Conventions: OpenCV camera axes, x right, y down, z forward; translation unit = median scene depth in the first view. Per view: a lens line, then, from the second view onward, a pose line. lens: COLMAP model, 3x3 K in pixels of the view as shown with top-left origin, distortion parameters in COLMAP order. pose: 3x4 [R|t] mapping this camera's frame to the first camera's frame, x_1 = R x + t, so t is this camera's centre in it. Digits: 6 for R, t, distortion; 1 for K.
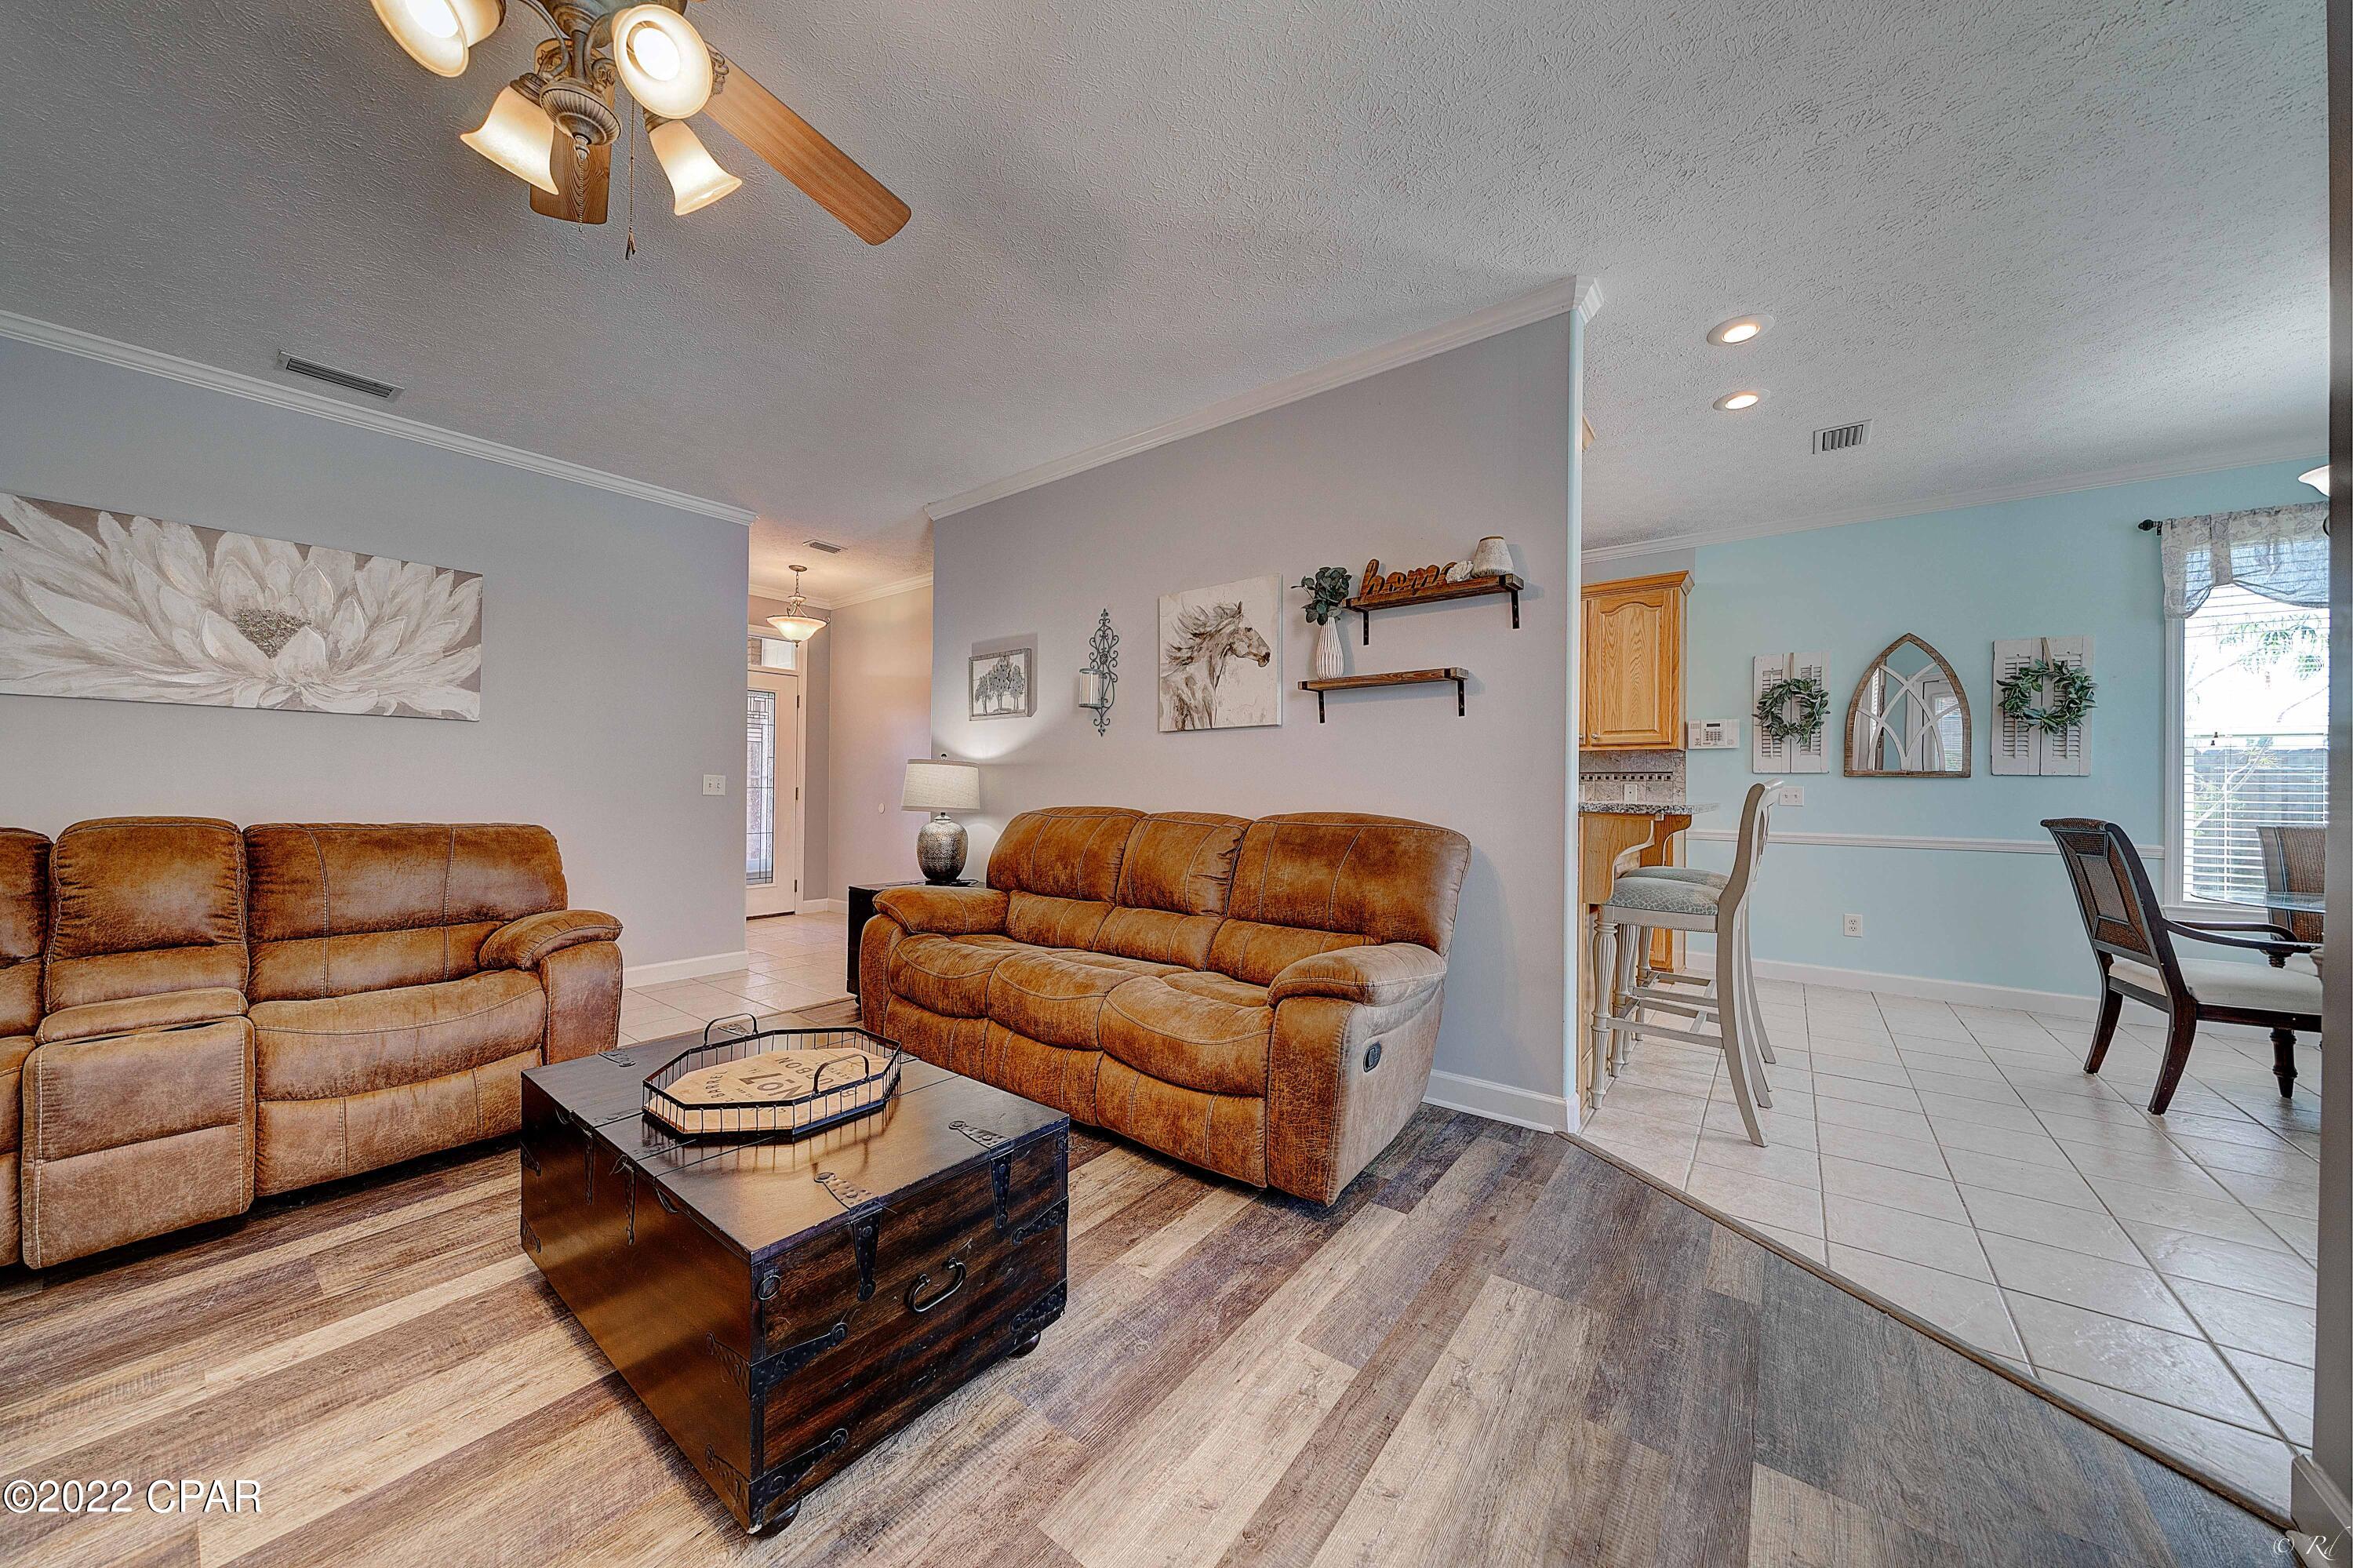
lens RADIAL K [[798.0, 0, 1172.2], [0, 798.0, 783.8], [0, 0, 1]] dist [-0.008820, 0.000682]
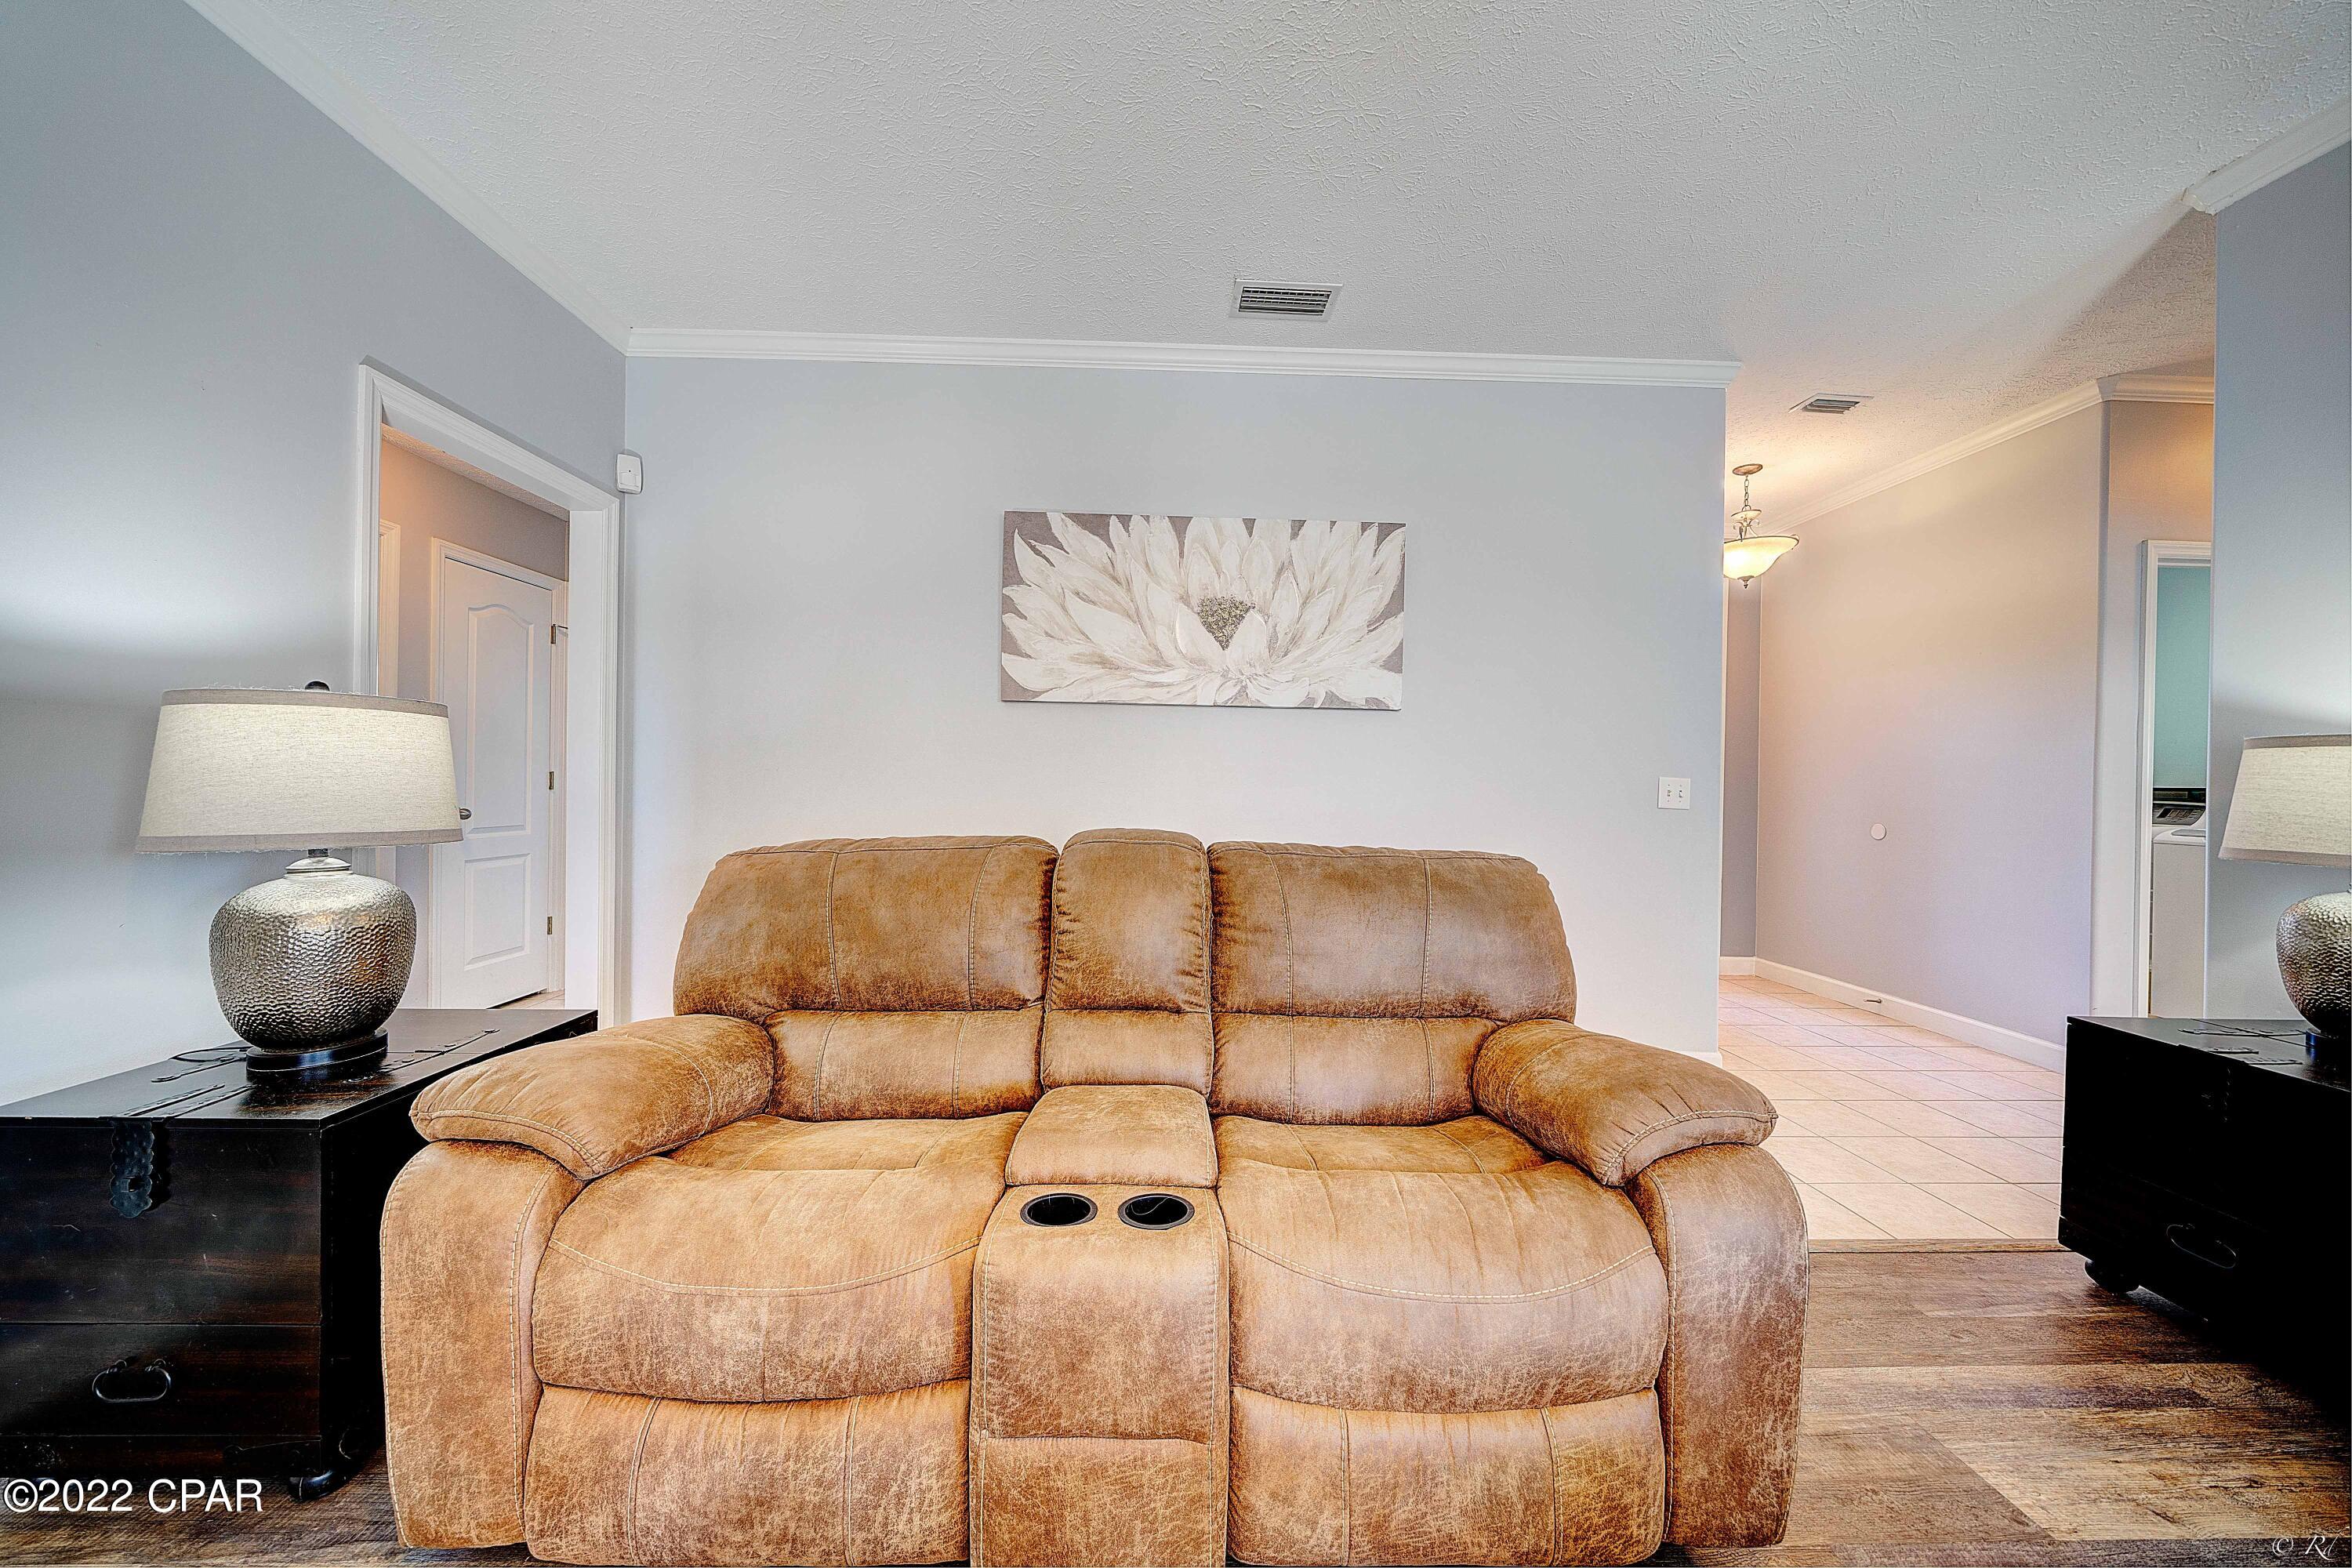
lens RADIAL K [[797.6, 0, 1185.3], [0, 797.6, 788.7], [0, 0, 1]] dist [-0.008820, 0.000682]
pose [[0.638263, 0.006046, -0.769794, -0.551358], [-0.006954, 0.999974, 0.002087, -0.000911], [0.769787, 0.004021, 0.638289, 0.452929]]
